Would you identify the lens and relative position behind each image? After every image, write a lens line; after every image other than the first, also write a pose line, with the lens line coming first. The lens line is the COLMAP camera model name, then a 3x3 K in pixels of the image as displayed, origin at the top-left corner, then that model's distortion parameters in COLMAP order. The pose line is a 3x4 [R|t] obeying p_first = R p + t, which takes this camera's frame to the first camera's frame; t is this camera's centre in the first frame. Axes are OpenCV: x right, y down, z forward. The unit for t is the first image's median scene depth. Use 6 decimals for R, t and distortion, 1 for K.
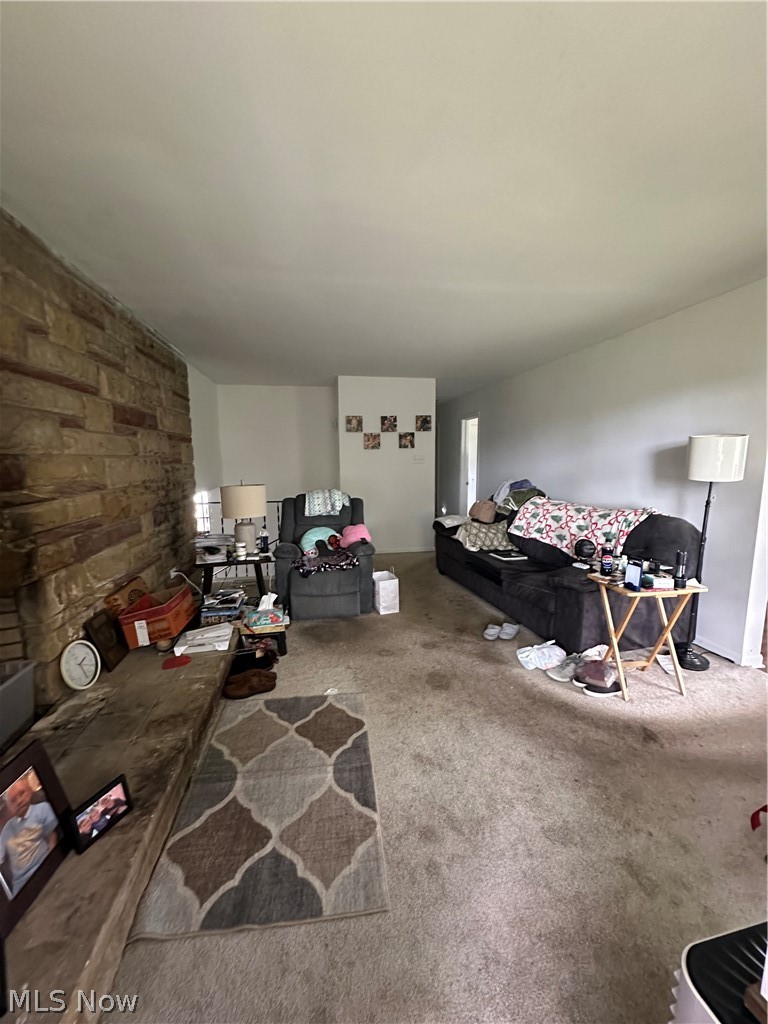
lens RADIAL K [[408.1, 0, 384.0], [0, 408.1, 512.0], [0, 0, 1]] dist [0.000536, 0.000208]
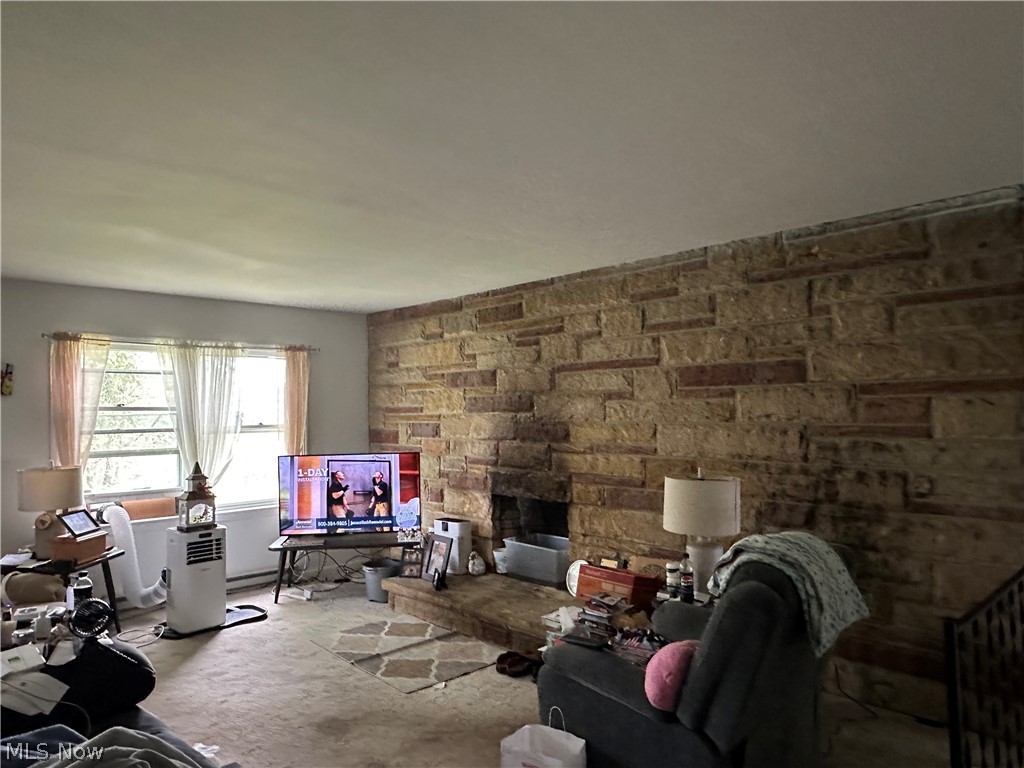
lens RADIAL K [[694.6, 0, 512.0], [0, 694.6, 384.0], [0, 0, 1]] dist [0.000661, 0.000256]
pose [[-0.823274, -0.016415, -0.567407, 0.794540], [-0.064530, 0.995808, 0.064821, -0.424651], [0.563965, 0.089981, -0.820882, 2.919008]]
